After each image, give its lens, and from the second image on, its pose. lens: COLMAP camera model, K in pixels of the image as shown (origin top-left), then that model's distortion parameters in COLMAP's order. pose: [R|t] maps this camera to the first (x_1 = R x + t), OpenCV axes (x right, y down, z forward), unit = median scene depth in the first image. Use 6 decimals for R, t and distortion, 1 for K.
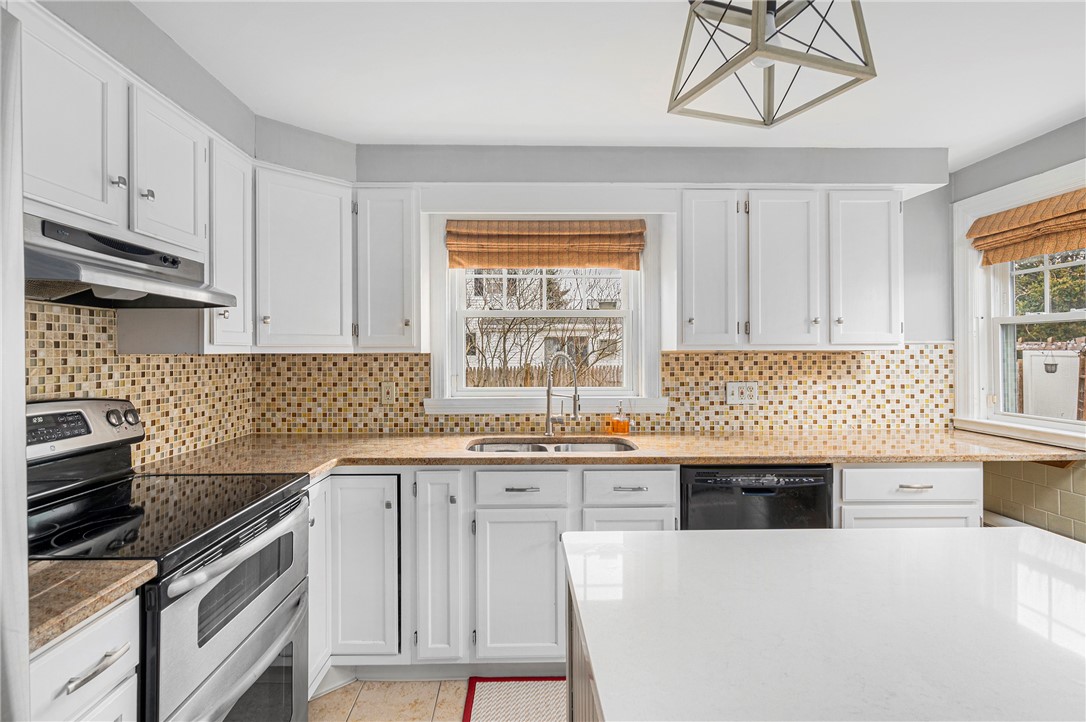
lens RADIAL K [[540.7, 0, 533.7], [0, 540.7, 350.1], [0, 0, 1]] dist [-0.005057, 0.001889]
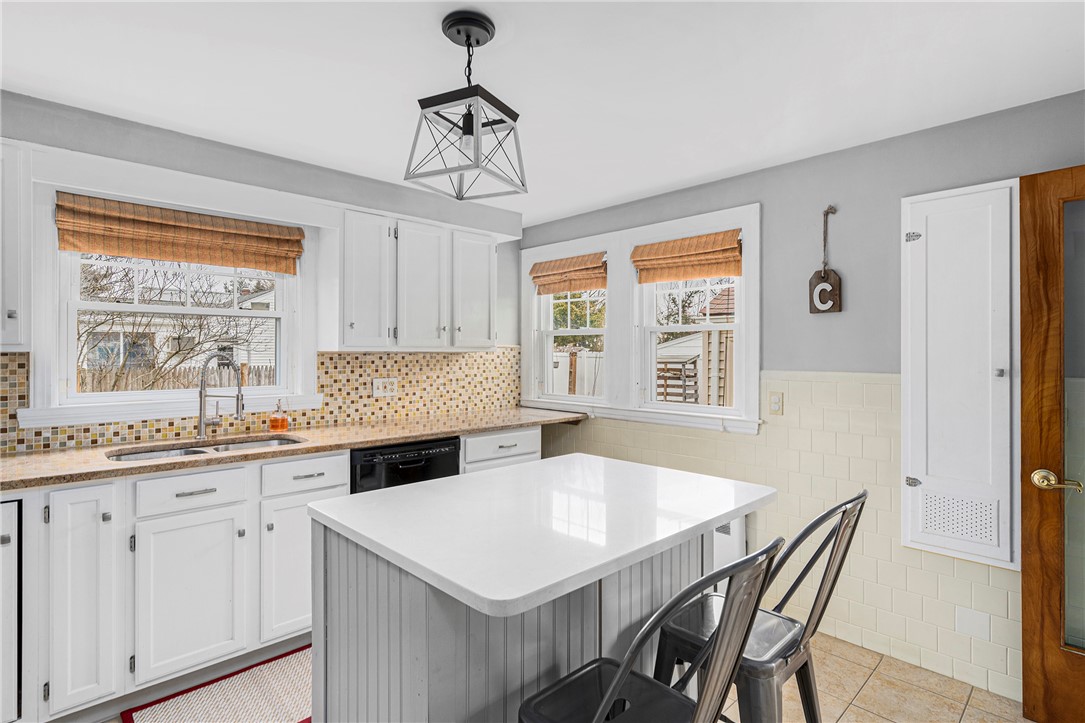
lens RADIAL K [[540.2, 0, 533.2], [0, 540.2, 350.6], [0, 0, 1]] dist [-0.005057, 0.001889]
pose [[0.743115, 0.007376, 0.669124, -0.169717], [-0.007696, 0.999967, -0.002476, -0.000431], [-0.669120, -0.003309, 0.743147, -0.099142]]
